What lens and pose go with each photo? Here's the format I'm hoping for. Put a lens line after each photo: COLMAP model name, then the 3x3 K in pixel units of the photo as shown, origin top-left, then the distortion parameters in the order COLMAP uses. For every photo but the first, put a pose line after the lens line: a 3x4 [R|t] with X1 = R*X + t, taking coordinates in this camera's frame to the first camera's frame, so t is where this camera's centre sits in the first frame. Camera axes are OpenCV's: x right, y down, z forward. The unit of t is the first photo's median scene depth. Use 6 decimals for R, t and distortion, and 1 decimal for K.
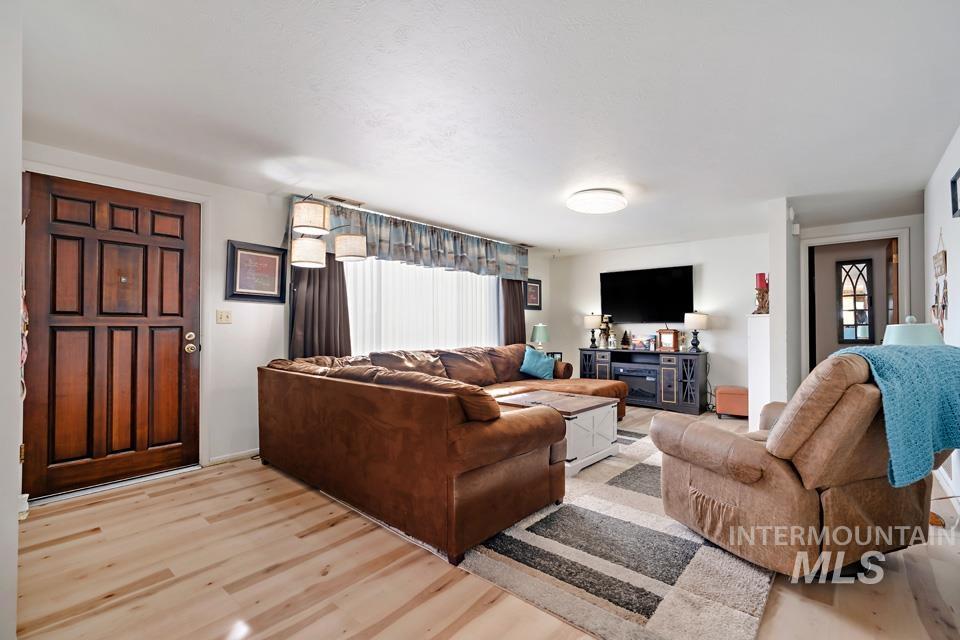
lens RADIAL K [[441.6, 0, 481.6], [0, 441.6, 323.3], [0, 0, 1]] dist [-0.022898, 0.019849]
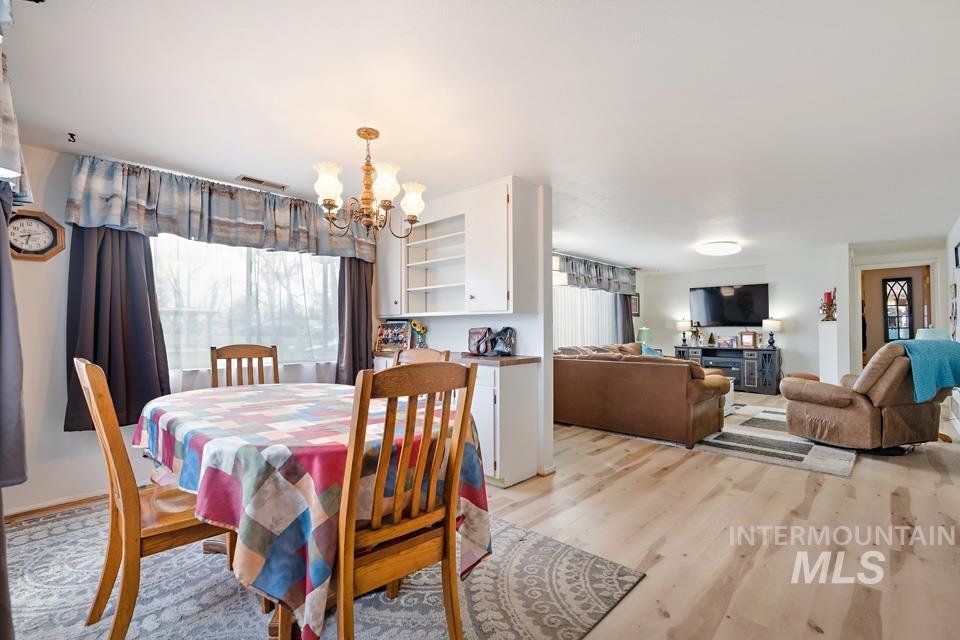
lens RADIAL K [[441.6, 0, 481.6], [0, 441.6, 323.3], [0, 0, 1]] dist [-0.022898, 0.019849]
pose [[0.998586, -0.002744, -0.053089, -0.344631], [0.002472, 0.999983, -0.005188, -0.007237], [0.053102, 0.005050, 0.998576, -0.404871]]
